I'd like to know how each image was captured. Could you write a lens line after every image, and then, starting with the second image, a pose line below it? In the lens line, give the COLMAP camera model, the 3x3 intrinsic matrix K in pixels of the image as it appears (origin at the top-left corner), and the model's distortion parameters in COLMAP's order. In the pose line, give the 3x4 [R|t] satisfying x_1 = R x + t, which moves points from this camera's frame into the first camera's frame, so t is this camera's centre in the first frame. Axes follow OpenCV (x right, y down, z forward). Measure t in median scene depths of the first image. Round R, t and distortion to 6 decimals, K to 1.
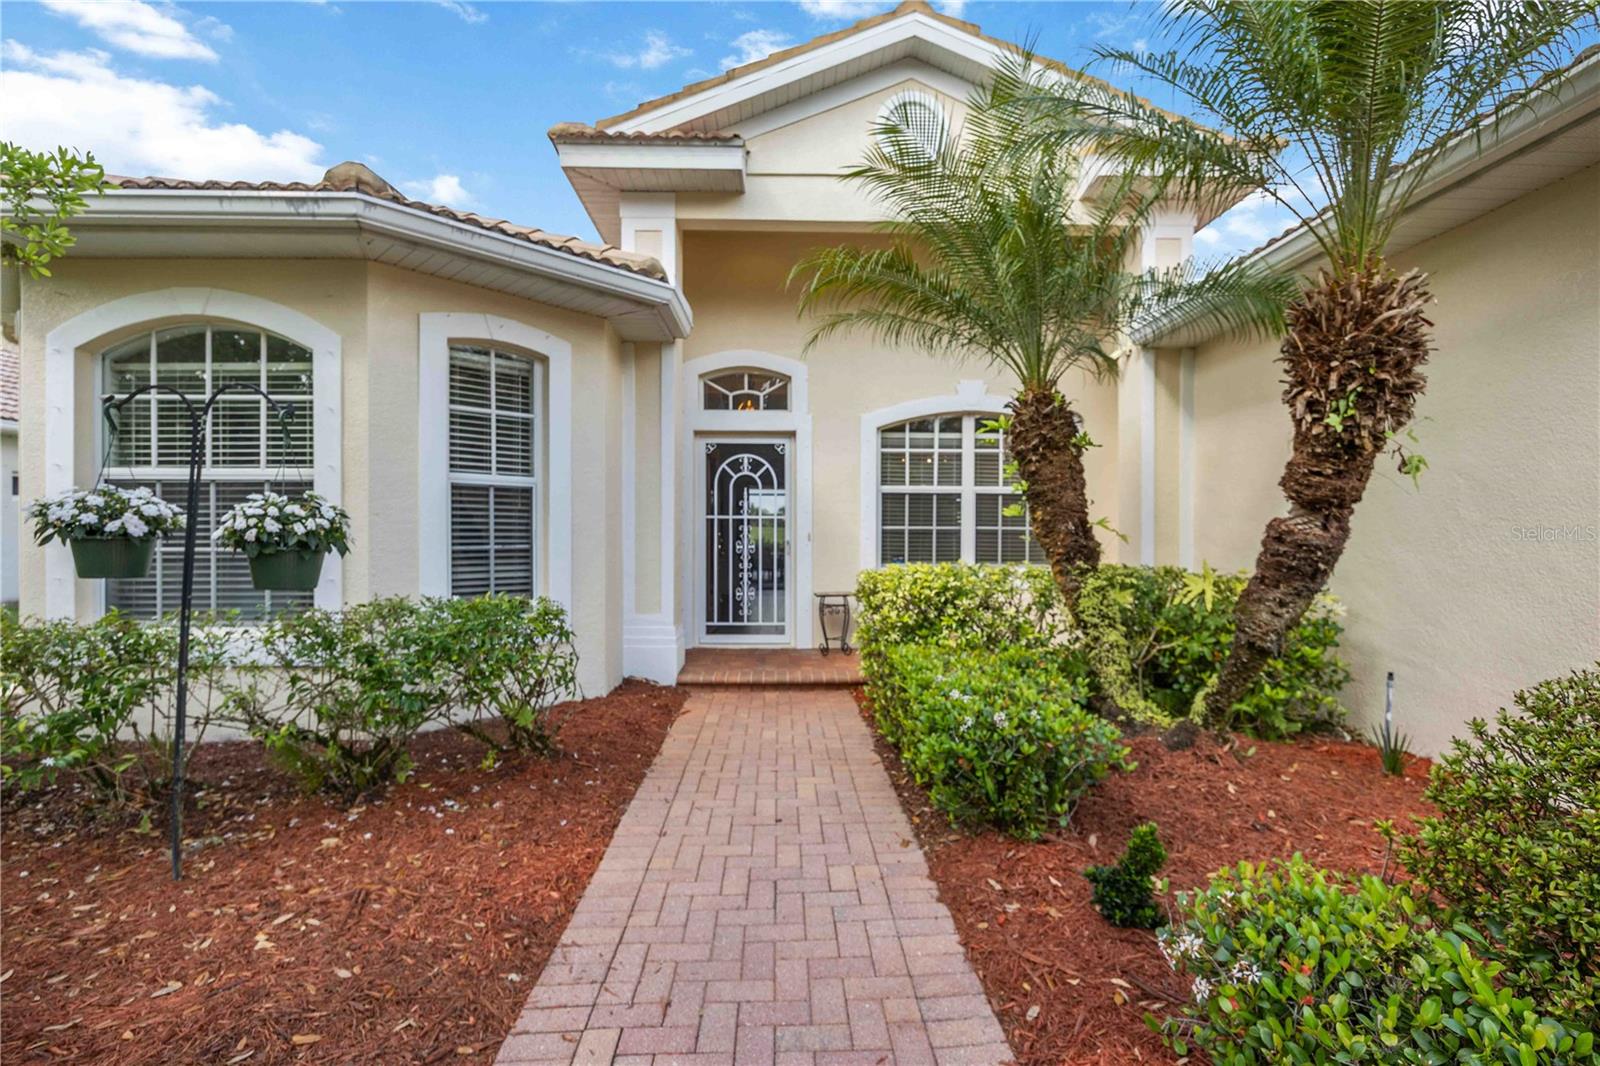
lens RADIAL K [[711.8, 0, 801.0], [0, 711.8, 528.0], [0, 0, 1]] dist [-0.018402, 0.001833]
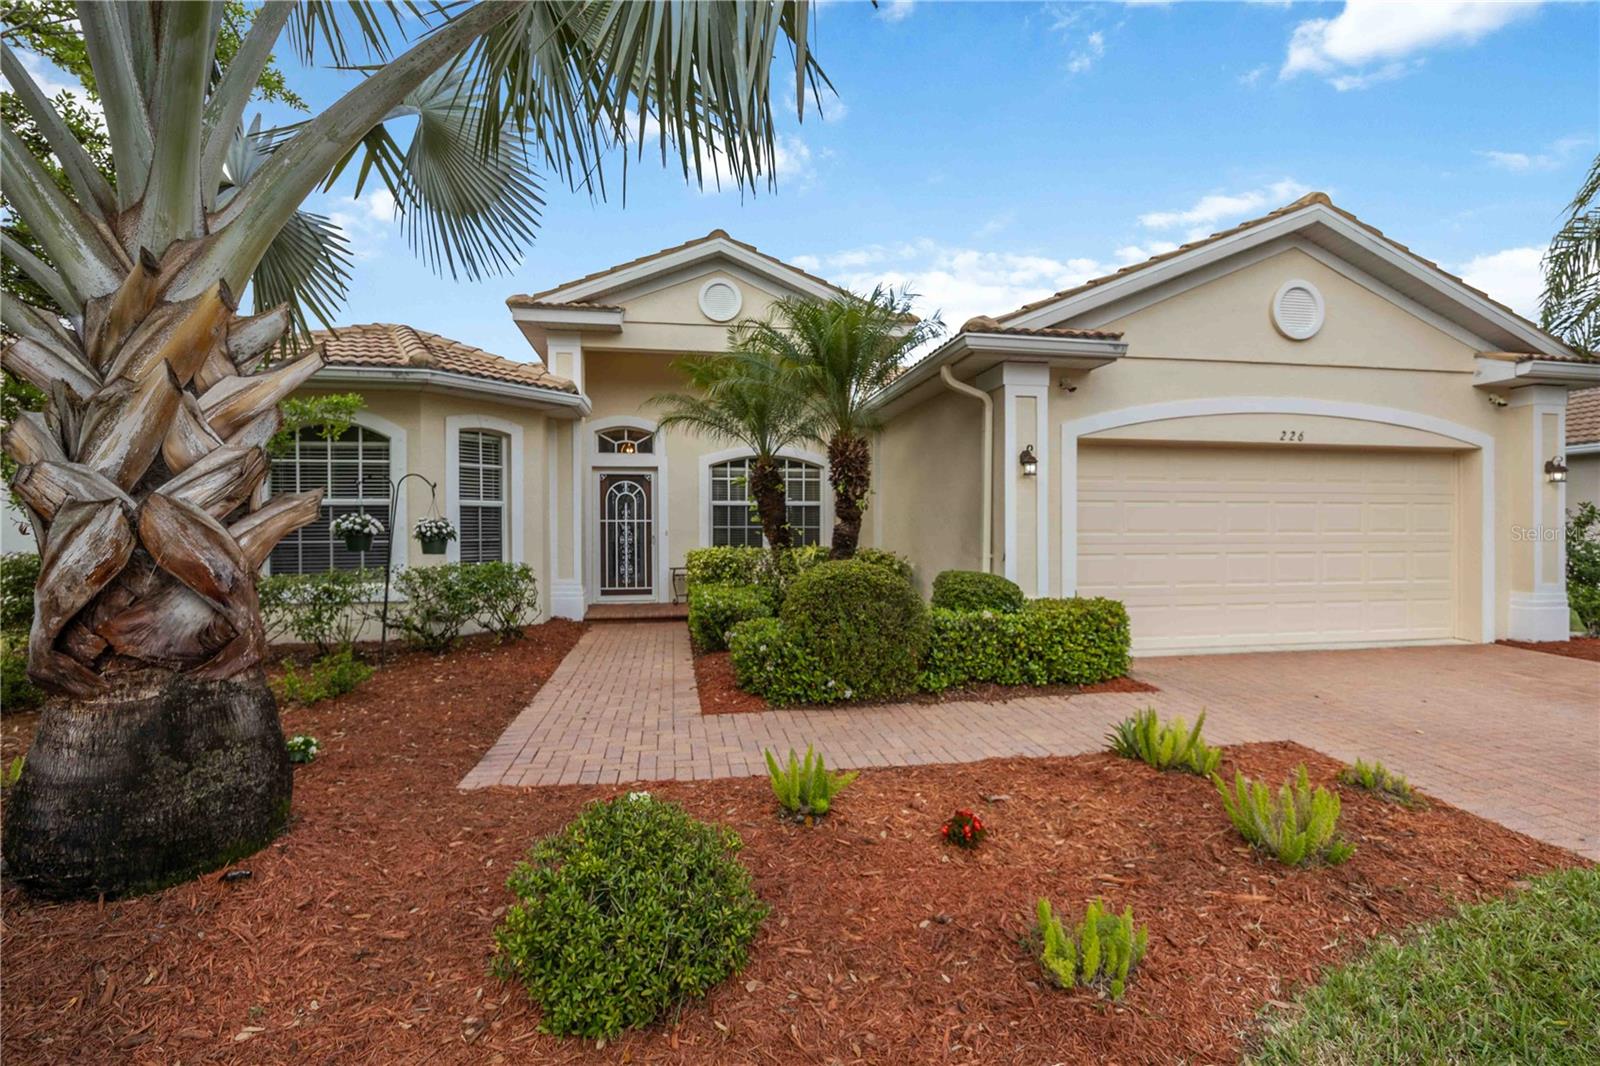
lens RADIAL K [[711.8, 0, 799.9], [0, 711.8, 531.9], [0, 0, 1]] dist [-0.018402, 0.001833]
pose [[0.989685, -0.006032, 0.143136, 0.096984], [0.004524, 0.999931, 0.010865, -0.007535], [-0.143191, -0.010105, 0.989643, -0.767874]]
